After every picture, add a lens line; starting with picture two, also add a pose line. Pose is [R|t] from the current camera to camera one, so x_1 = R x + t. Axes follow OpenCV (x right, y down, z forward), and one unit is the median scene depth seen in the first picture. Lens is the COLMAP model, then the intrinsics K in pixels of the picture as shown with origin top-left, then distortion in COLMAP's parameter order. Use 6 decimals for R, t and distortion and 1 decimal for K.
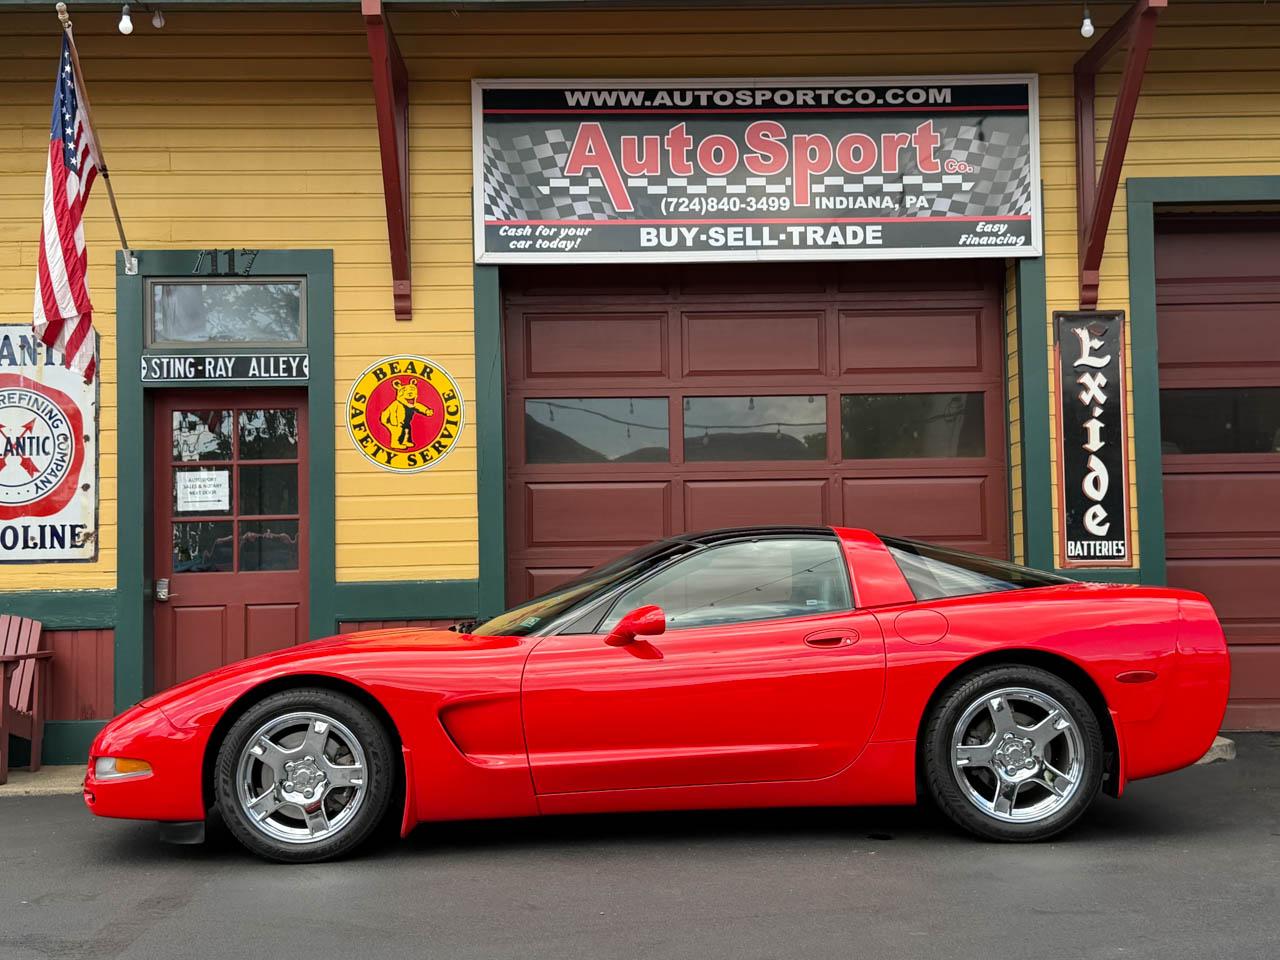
lens RADIAL K [[1585.8, 0, 640.4], [0, 1585.8, 480.7], [0, 0, 1]] dist [0.142669, 0.000000]
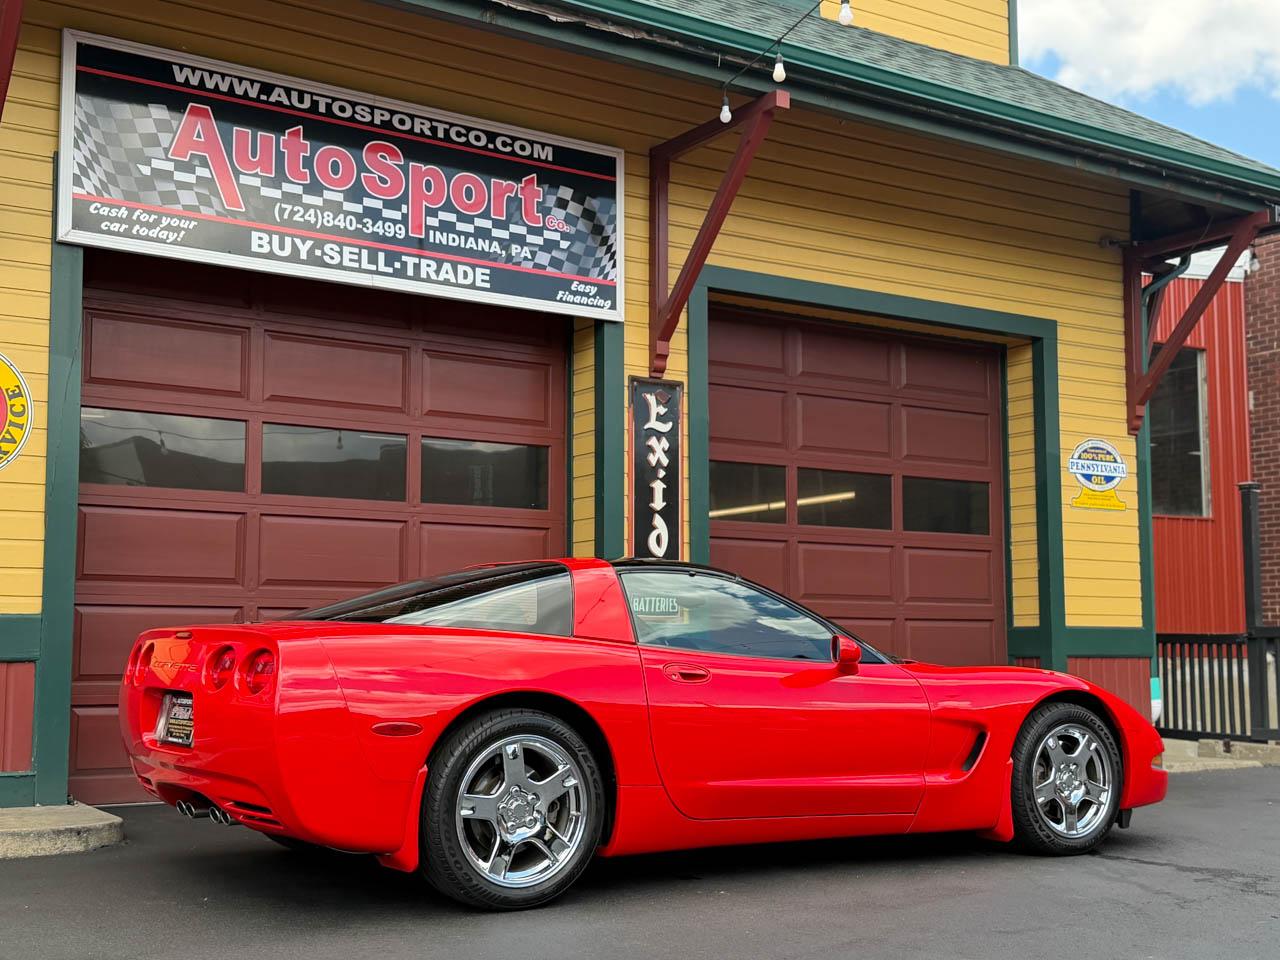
lens RADIAL K [[1585.8, 0, 631.8], [0, 1585.8, 501.8], [0, 0, 1]] dist [0.142669, 0.000000]
pose [[0.855178, 0.068339, 0.513809, -0.274358], [-0.049396, 0.997504, -0.050458, 0.030157], [-0.515975, 0.017771, 0.856419, 0.109505]]
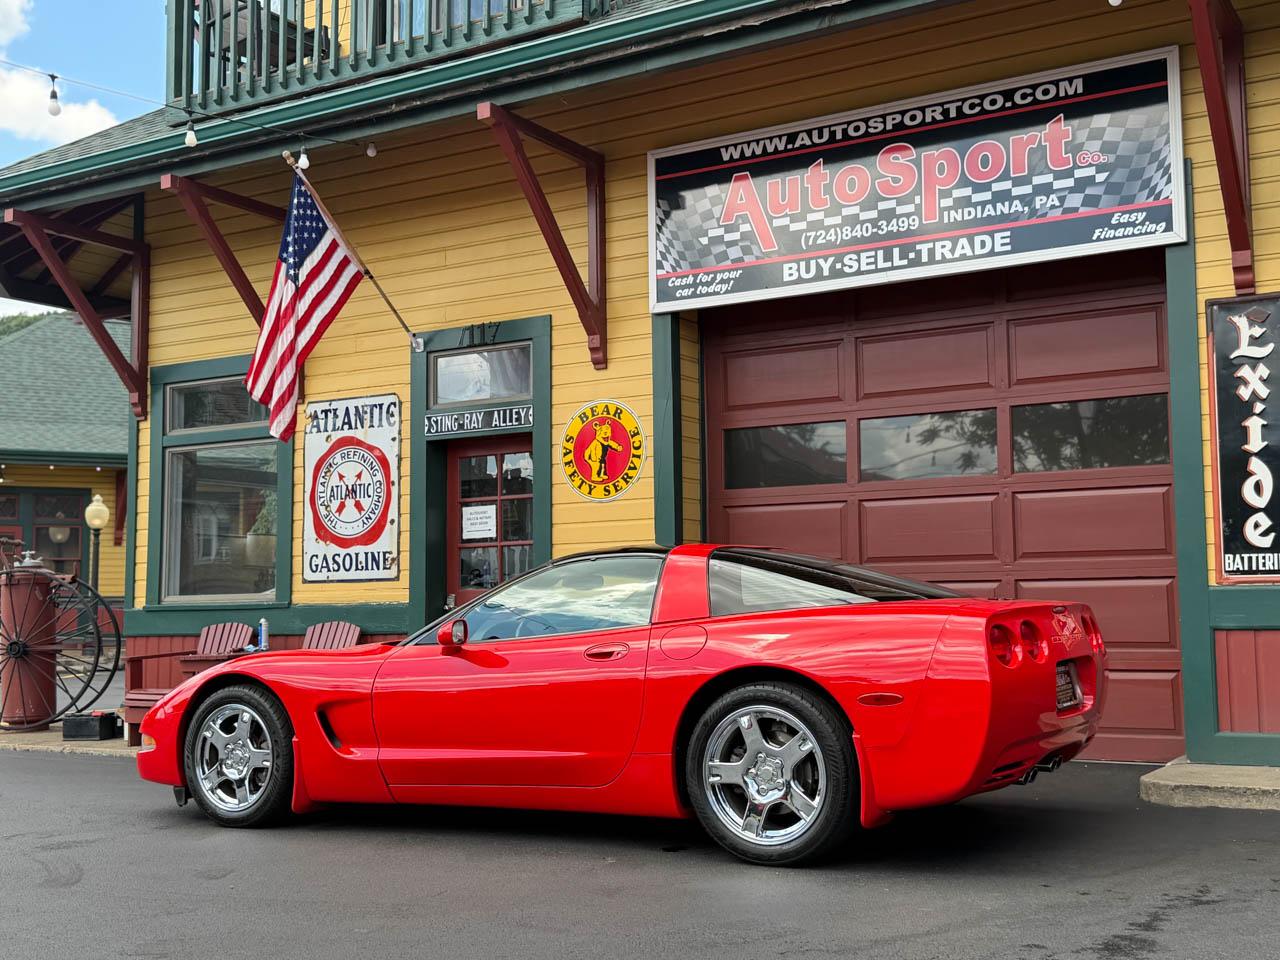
lens RADIAL K [[1427.7, 0, 669.9], [0, 1427.7, 485.4], [0, 0, 1]] dist [0.106893, 0.000000]
pose [[0.852614, -0.039166, -0.521072, 0.428253], [0.031624, 0.999227, -0.023361, 0.008576], [0.521584, 0.003439, 0.853193, 0.146656]]
